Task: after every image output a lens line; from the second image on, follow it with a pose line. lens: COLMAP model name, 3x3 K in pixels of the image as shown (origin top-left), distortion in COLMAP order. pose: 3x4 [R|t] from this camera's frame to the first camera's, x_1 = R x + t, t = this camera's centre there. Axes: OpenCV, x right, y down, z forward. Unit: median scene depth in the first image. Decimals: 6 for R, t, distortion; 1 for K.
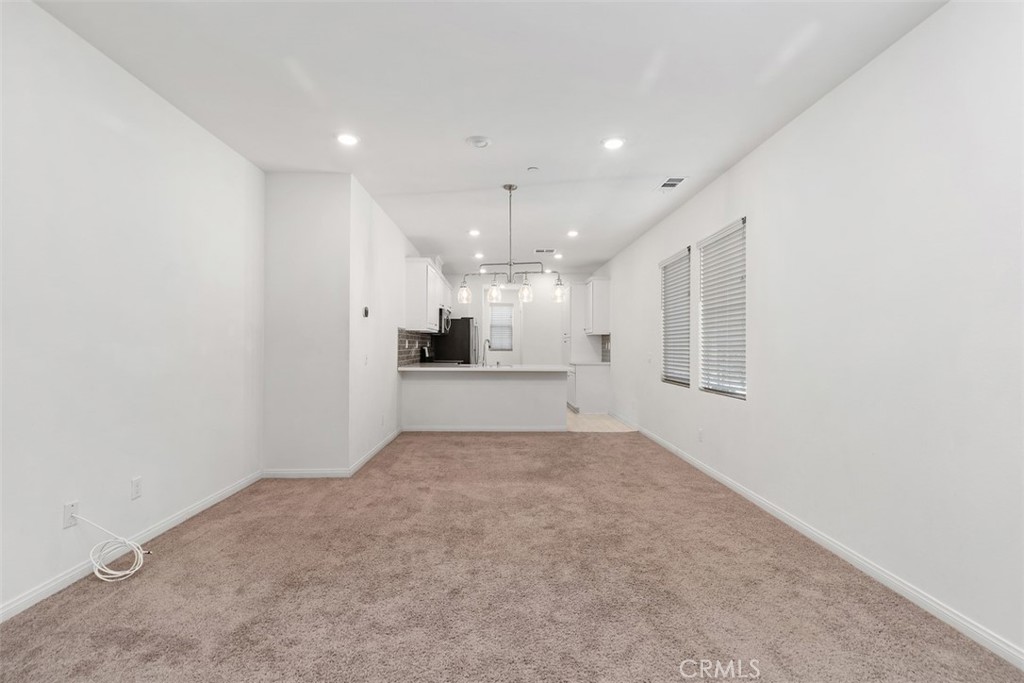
lens RADIAL K [[465.4, 0, 507.2], [0, 465.4, 338.0], [0, 0, 1]] dist [0.011391, -0.002513]
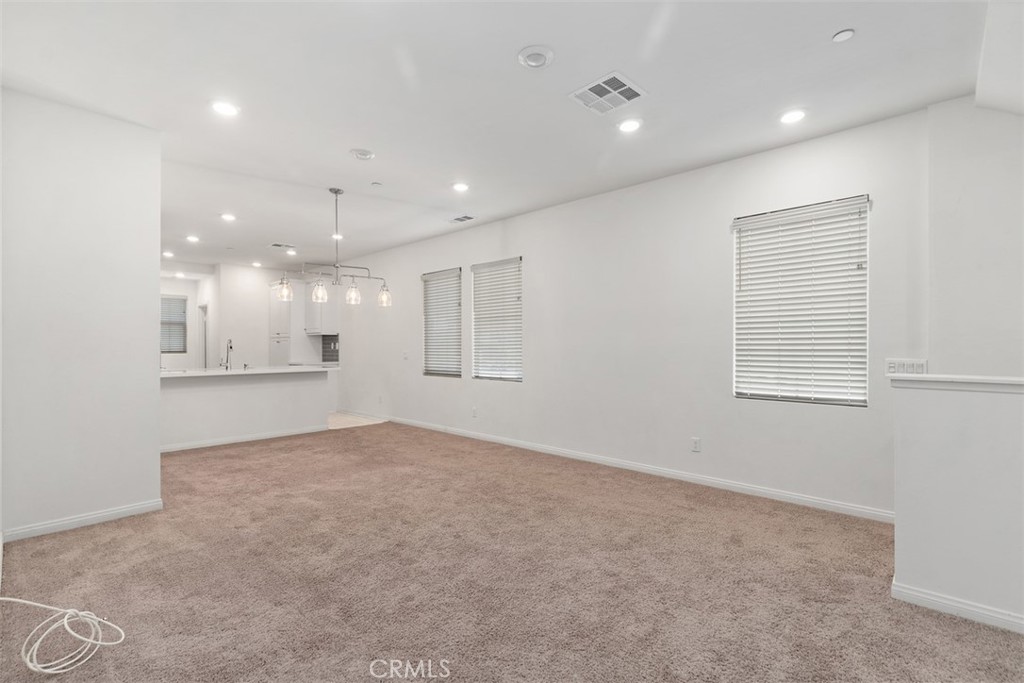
lens RADIAL K [[465.4, 0, 510.2], [0, 465.4, 341.0], [0, 0, 1]] dist [0.011391, -0.002513]
pose [[0.699571, 0.002858, 0.714558, -0.530515], [-0.005897, 0.999981, 0.001773, 0.003341], [-0.714539, -0.005454, 0.699574, 0.004959]]
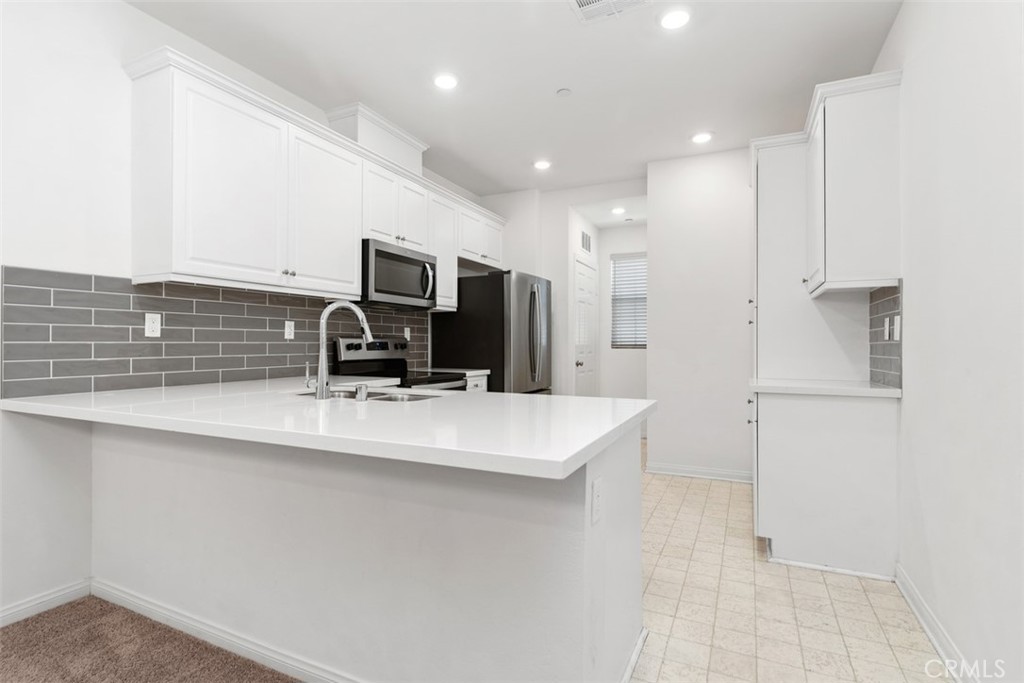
lens RADIAL K [[501.9, 0, 506.4], [0, 501.9, 341.8], [0, 0, 1]] dist [0.003013, -0.001929]
pose [[0.891873, -0.005269, -0.452256, 0.314595], [0.010405, 0.999907, 0.008869, 0.042207], [0.452167, -0.012616, 0.891844, 1.349980]]
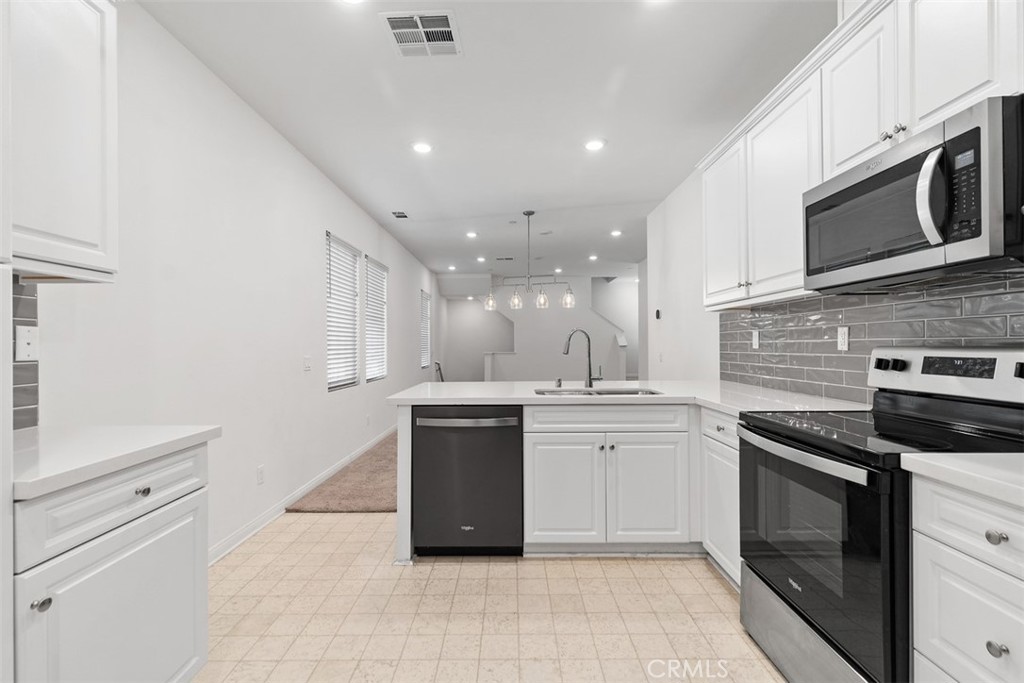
lens RADIAL K [[465.4, 0, 506.2], [0, 465.4, 340.8], [0, 0, 1]] dist [0.011391, -0.002513]
pose [[-0.999450, -0.000264, 0.033152, 0.029946], [-0.001147, 0.999645, -0.026611, 0.045226], [-0.033133, -0.026634, -0.999096, 2.523576]]
